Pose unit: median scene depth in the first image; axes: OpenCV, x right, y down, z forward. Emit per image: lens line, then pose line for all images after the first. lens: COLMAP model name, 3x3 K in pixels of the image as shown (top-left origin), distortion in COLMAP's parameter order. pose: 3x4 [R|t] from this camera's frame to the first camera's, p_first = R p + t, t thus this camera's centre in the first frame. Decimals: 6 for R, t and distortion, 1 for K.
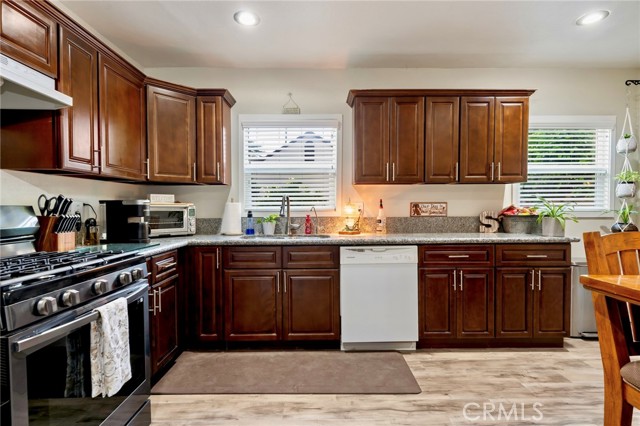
lens RADIAL K [[319.4, 0, 320.0], [0, 319.4, 213.0], [0, 0, 1]] dist [0.001601, 0.000100]
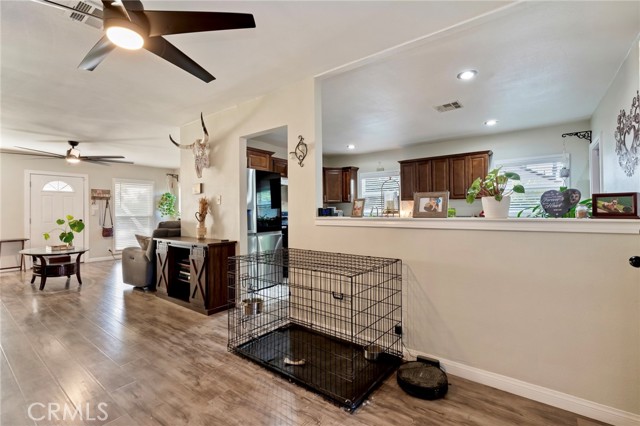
lens RADIAL K [[284.7, 0, 320.0], [0, 284.7, 213.0], [0, 0, 1]] dist [-0.000394, -0.000189]
pose [[0.796203, 0.001386, -0.605028, 0.920069], [-0.007626, 0.999941, -0.007744, 0.017257], [0.604982, 0.010780, 0.796166, -1.033094]]
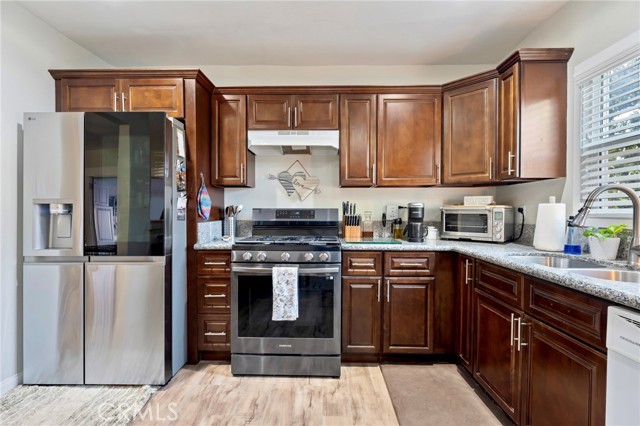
lens RADIAL K [[304.1, 0, 319.5], [0, 304.1, 214.7], [0, 0, 1]] dist [-0.001242, 0.000116]
pose [[-0.022899, 0.019212, -0.999553, 0.414986], [-0.019886, 0.999609, 0.019669, -0.011955], [0.999540, 0.020328, -0.022508, 0.555543]]
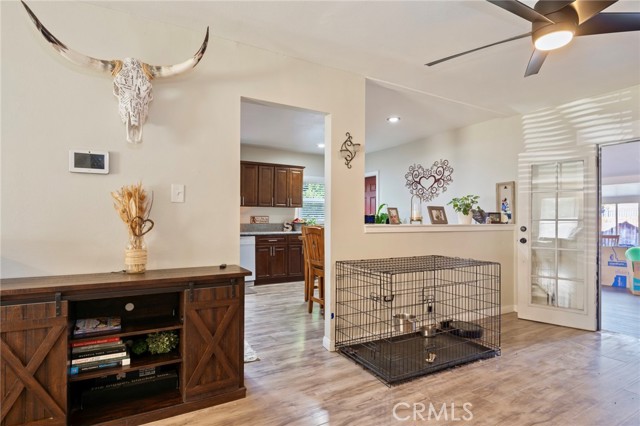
lens RADIAL K [[339.5, 0, 319.2], [0, 339.5, 220.4], [0, 0, 1]] dist [-0.000582, -0.000103]
pose [[0.872017, 0.007860, 0.489412, -0.424205], [-0.000891, 0.999895, -0.014470, 0.027922], [-0.489475, 0.012182, 0.871932, -1.168697]]
